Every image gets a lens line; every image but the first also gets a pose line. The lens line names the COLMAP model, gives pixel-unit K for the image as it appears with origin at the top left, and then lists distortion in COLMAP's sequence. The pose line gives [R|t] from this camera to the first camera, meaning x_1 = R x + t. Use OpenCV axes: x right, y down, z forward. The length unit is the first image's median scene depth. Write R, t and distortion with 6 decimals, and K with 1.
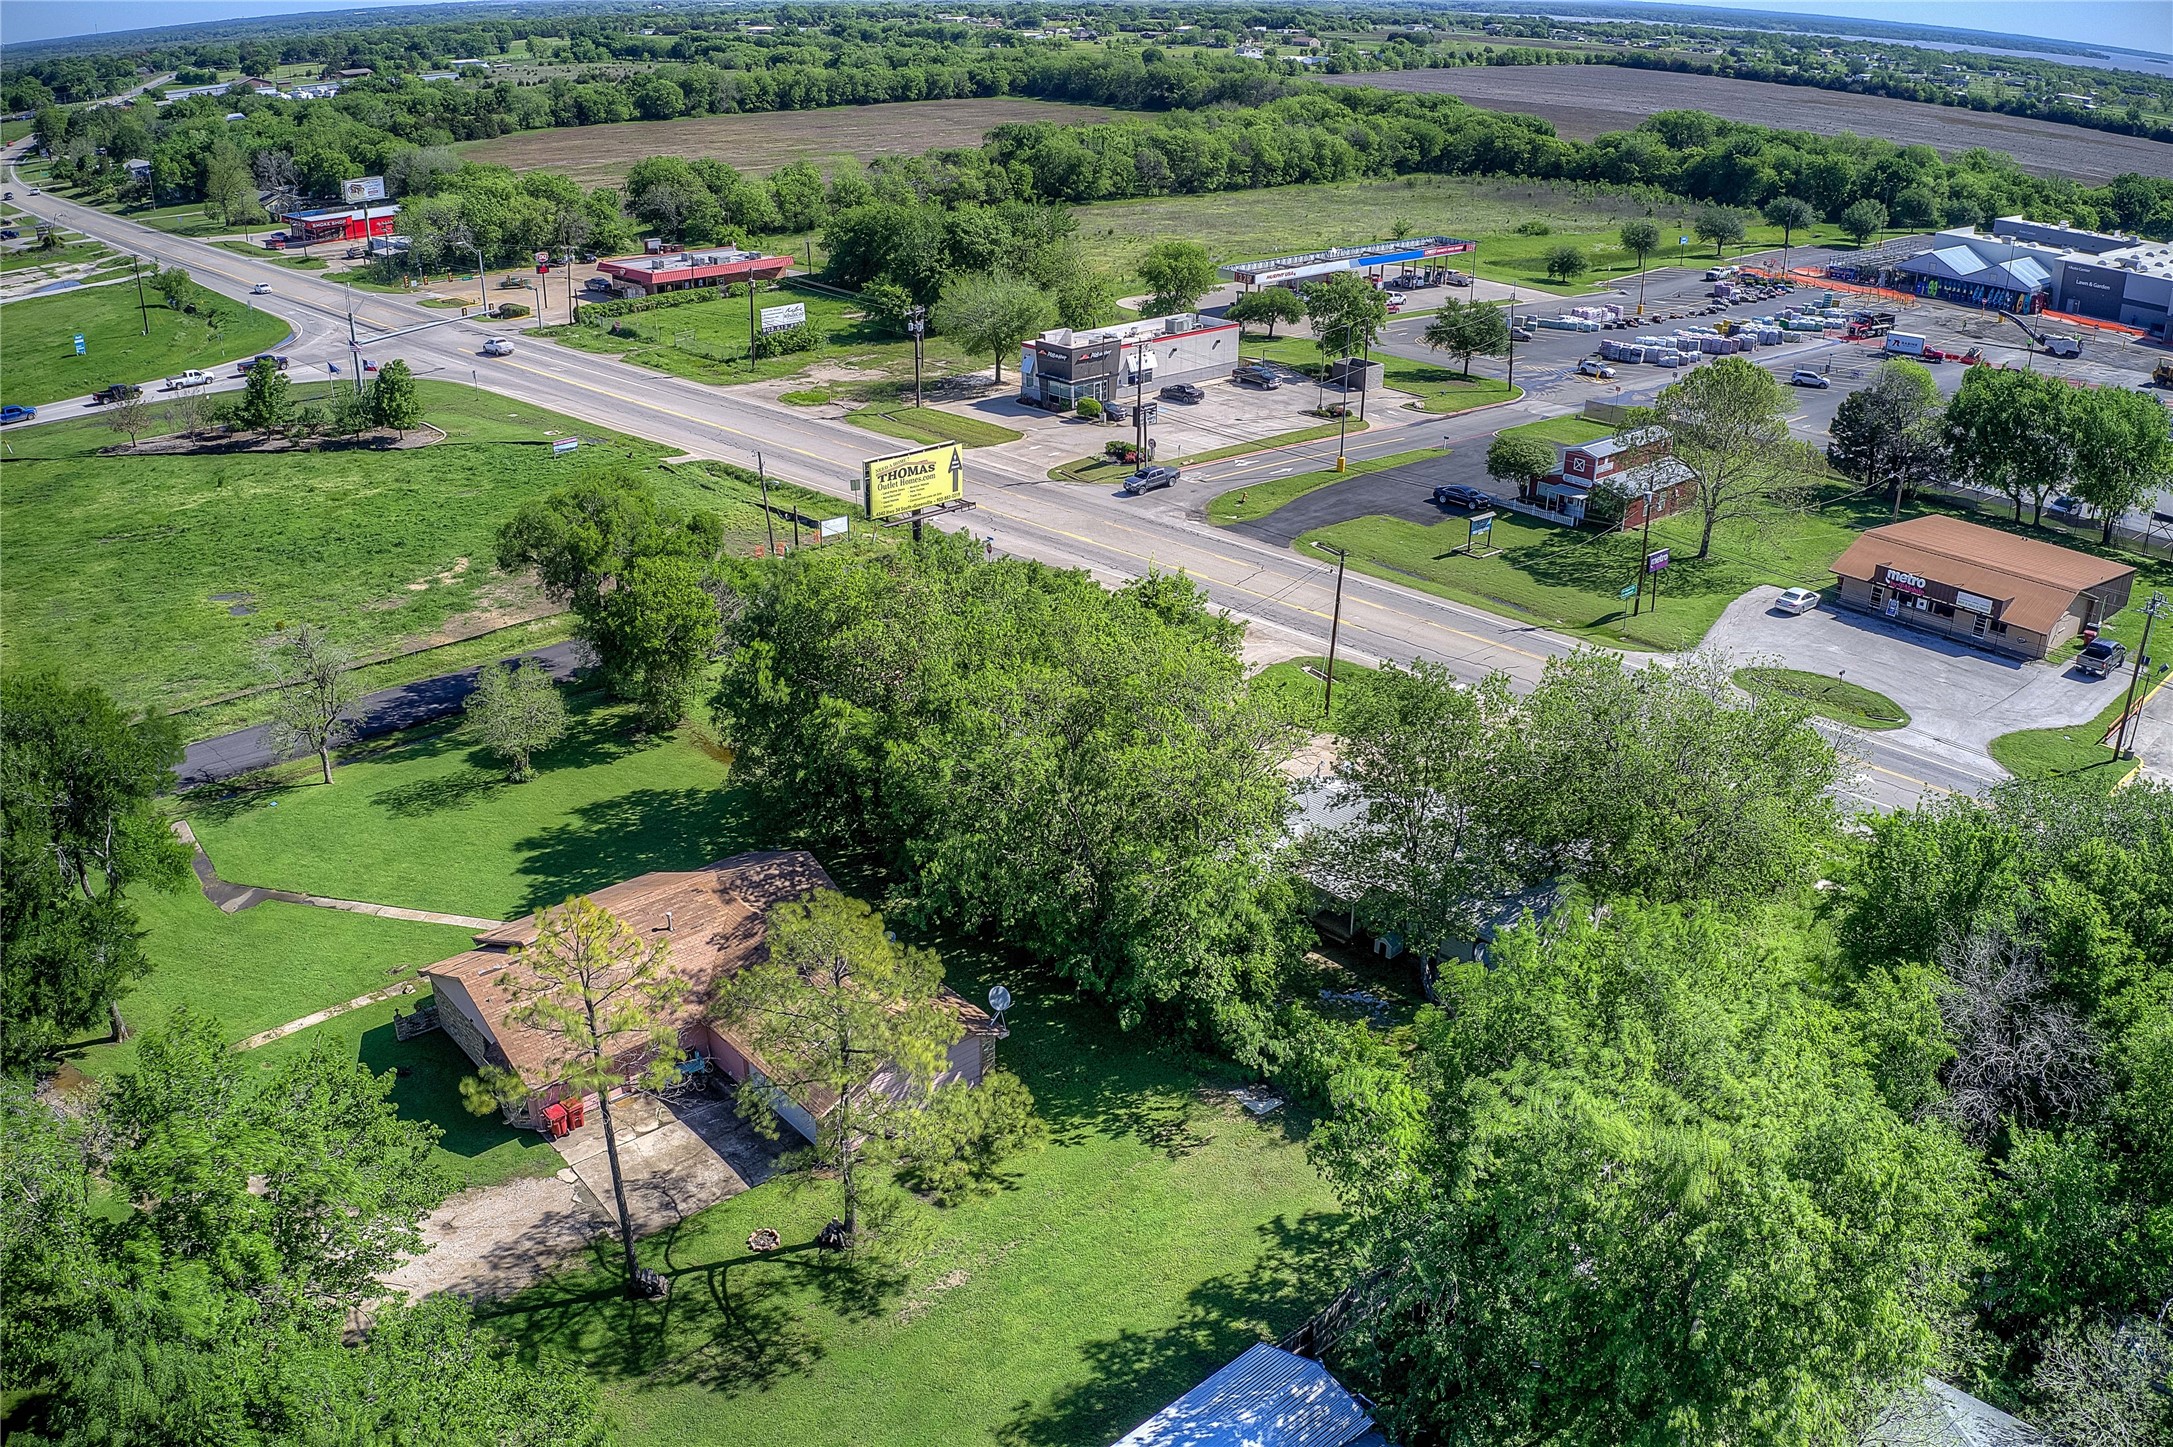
lens RADIAL K [[1707.8, 0, 1083.0], [0, 1707.8, 718.2], [0, 0, 1]] dist [-0.189159, 0.037863]
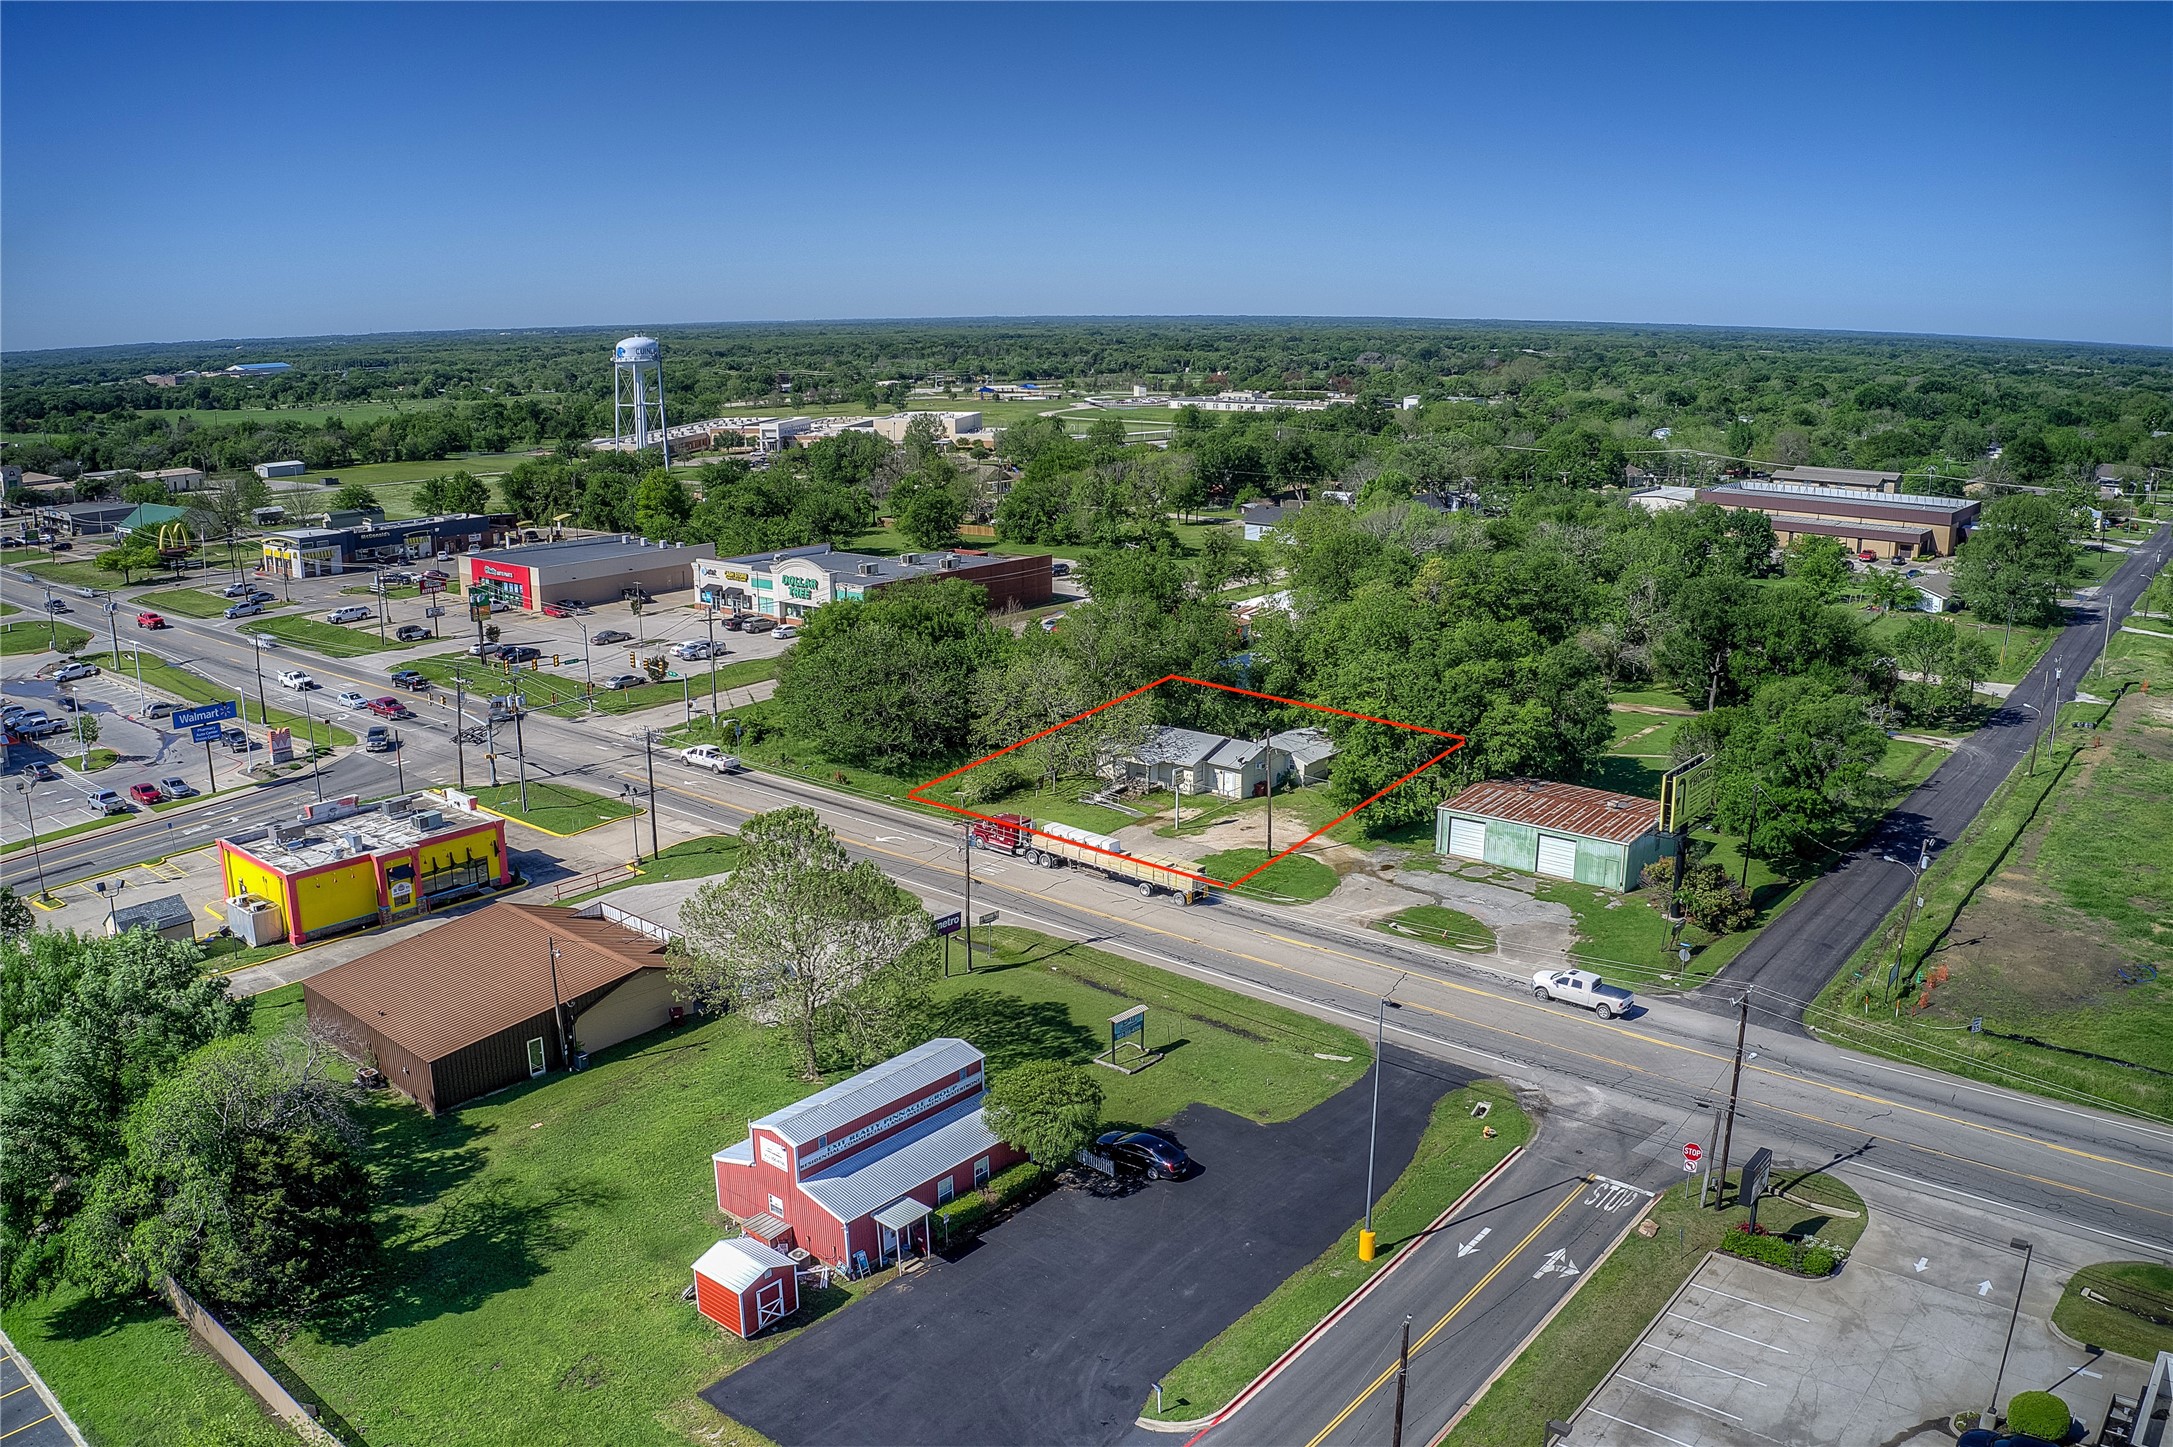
lens RADIAL K [[1707.8, 0, 1058.4], [0, 1707.8, 720.7], [0, 0, 1]] dist [-0.189159, 0.037863]
pose [[-0.992951, 0.030172, -0.114621, 0.235774], [-0.046225, 0.791905, 0.608893, -0.456606], [0.109140, 0.609899, -0.784928, 1.014358]]
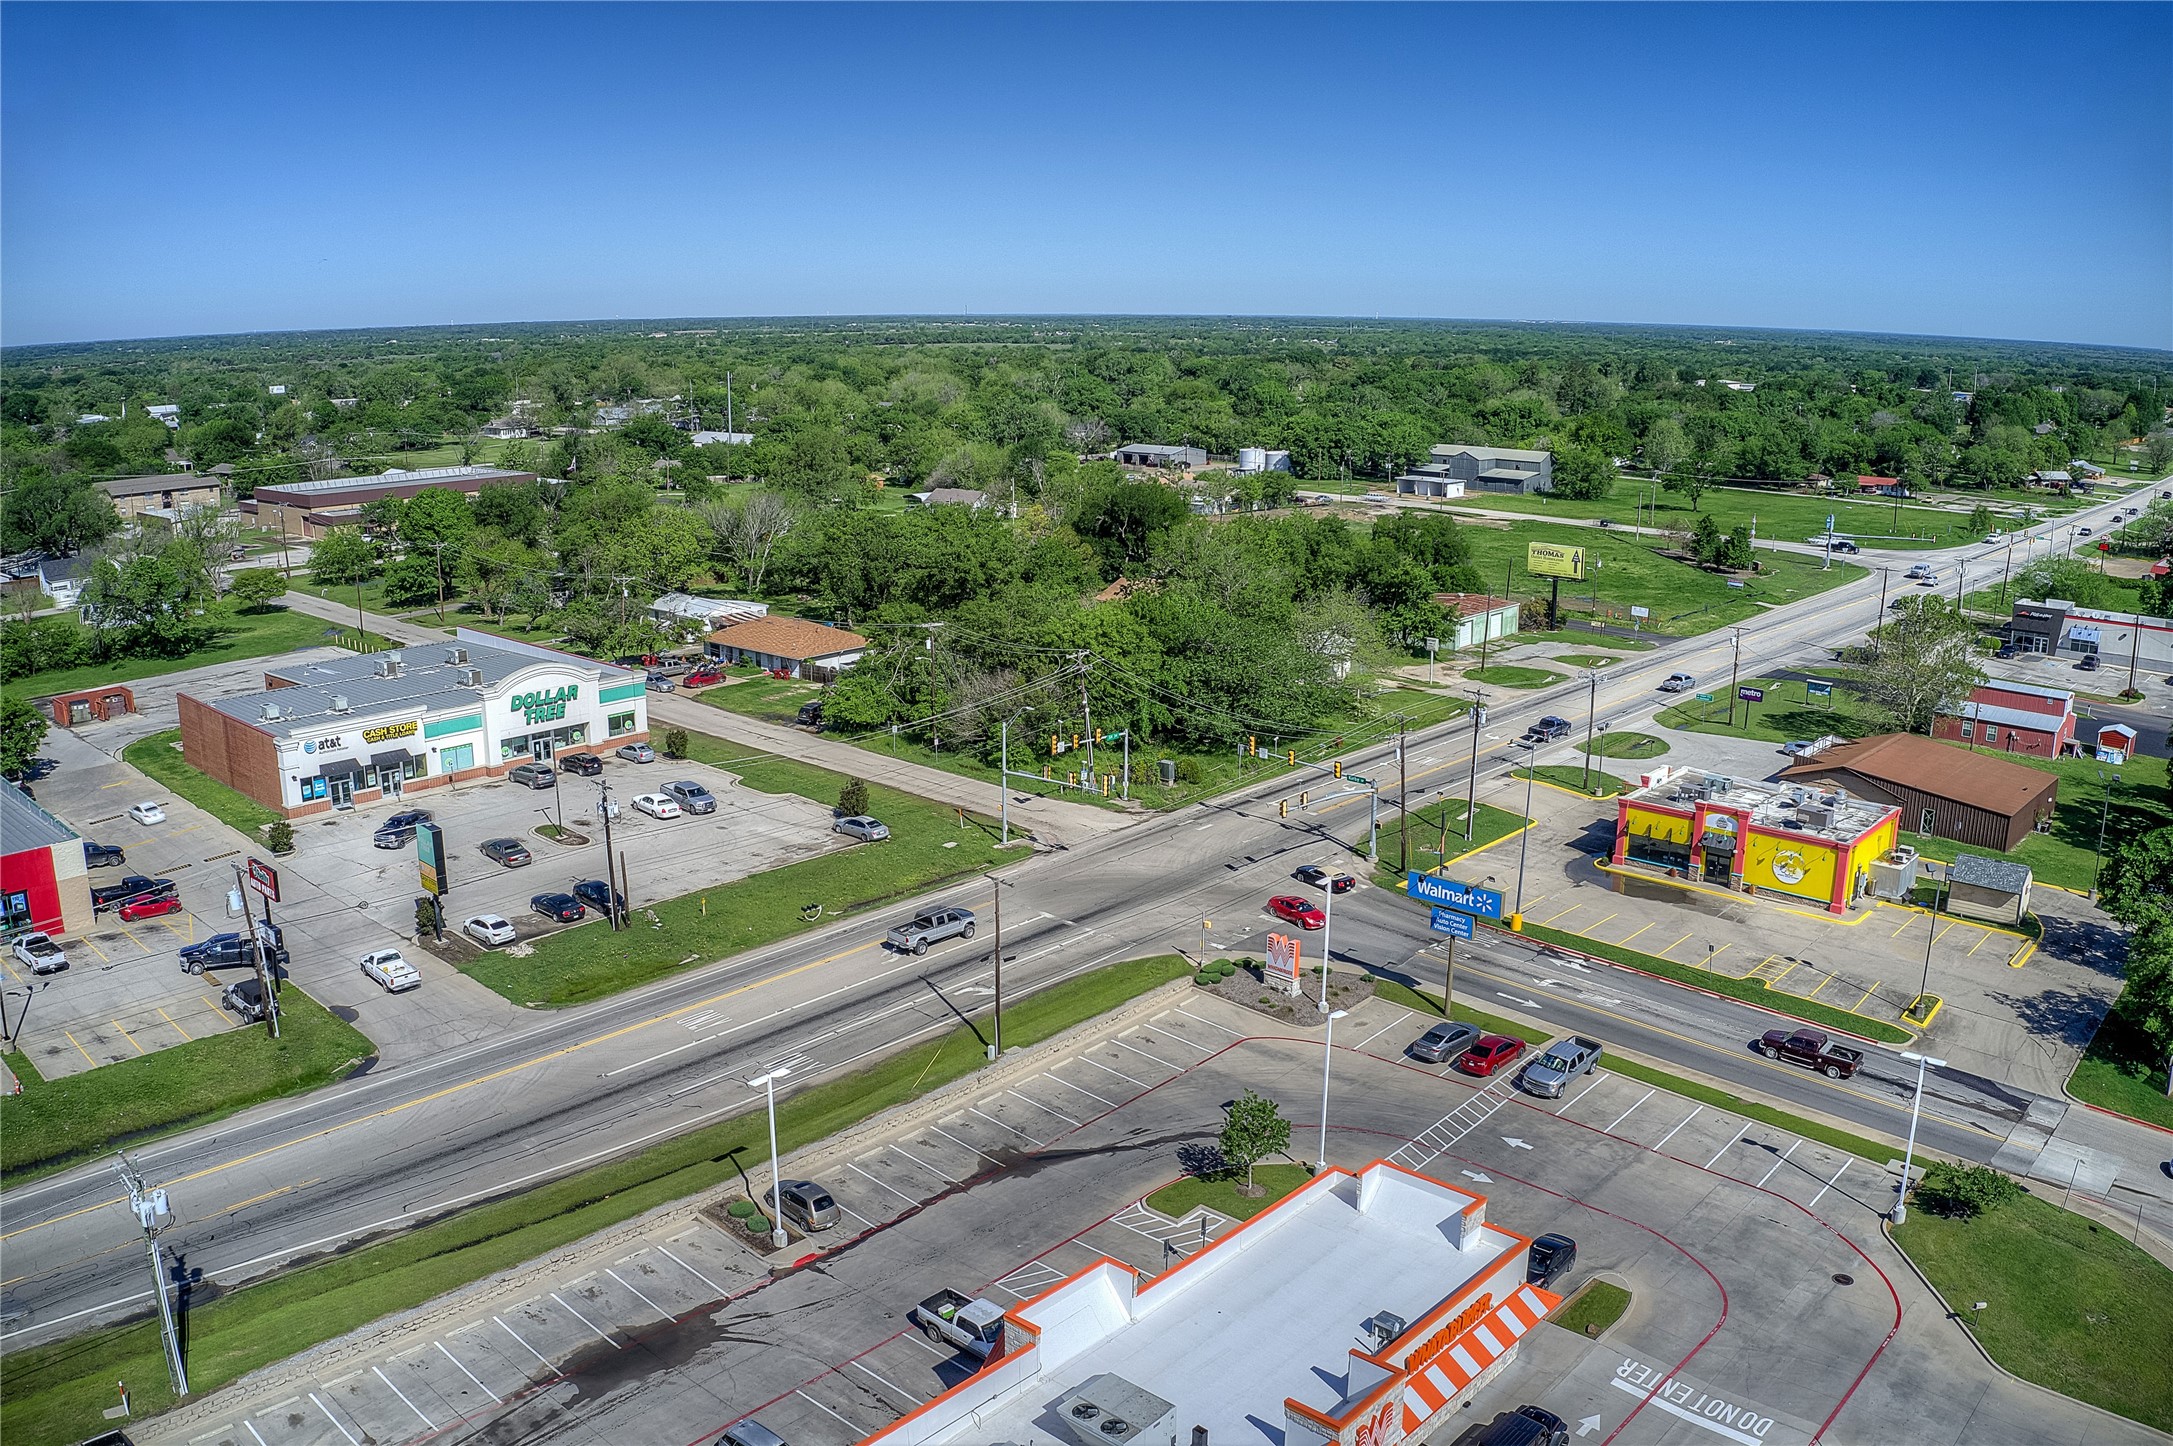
lens RADIAL K [[1707.8, 0, 1070.3], [0, 1707.8, 718.7], [0, 0, 1]] dist [-0.189159, 0.037863]
pose [[0.078724, 0.230538, -0.969874, 1.025098], [-0.407698, 0.895258, 0.179709, -0.056418], [0.909717, 0.381268, 0.164468, 0.146564]]
